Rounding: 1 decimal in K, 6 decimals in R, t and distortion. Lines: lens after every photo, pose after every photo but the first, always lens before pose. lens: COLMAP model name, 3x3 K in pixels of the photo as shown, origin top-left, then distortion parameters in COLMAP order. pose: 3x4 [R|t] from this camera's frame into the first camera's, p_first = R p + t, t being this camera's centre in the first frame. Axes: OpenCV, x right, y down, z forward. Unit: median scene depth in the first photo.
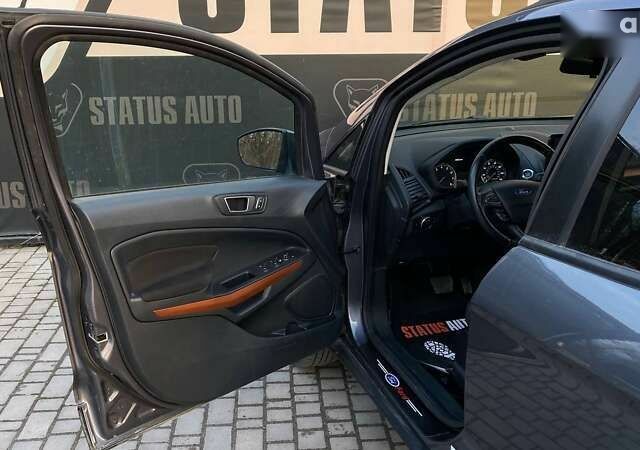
lens RADIAL K [[621.7, 0, 320.1], [0, 621.7, 242.0], [0, 0, 1]] dist [0.024124, -0.018385]
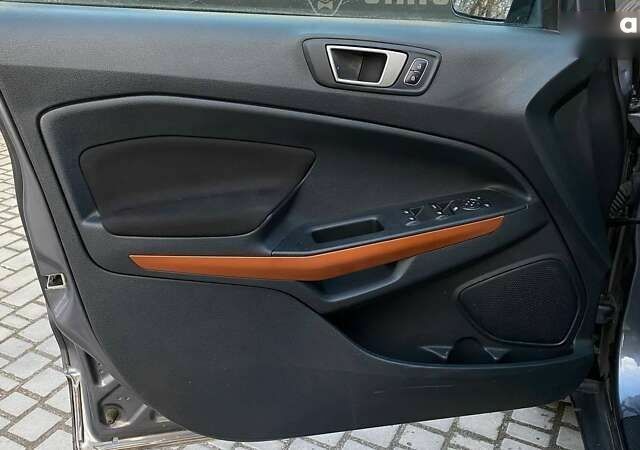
lens RADIAL K [[595.7, 0, 312.8], [0, 595.7, 232.4], [0, 0, 1]] dist [0.058926, -0.279770]
pose [[0.832935, 0.205537, -0.513783, 0.083579], [-0.160764, 0.978296, 0.130737, 0.006555], [0.529503, -0.026298, 0.847900, 0.588683]]
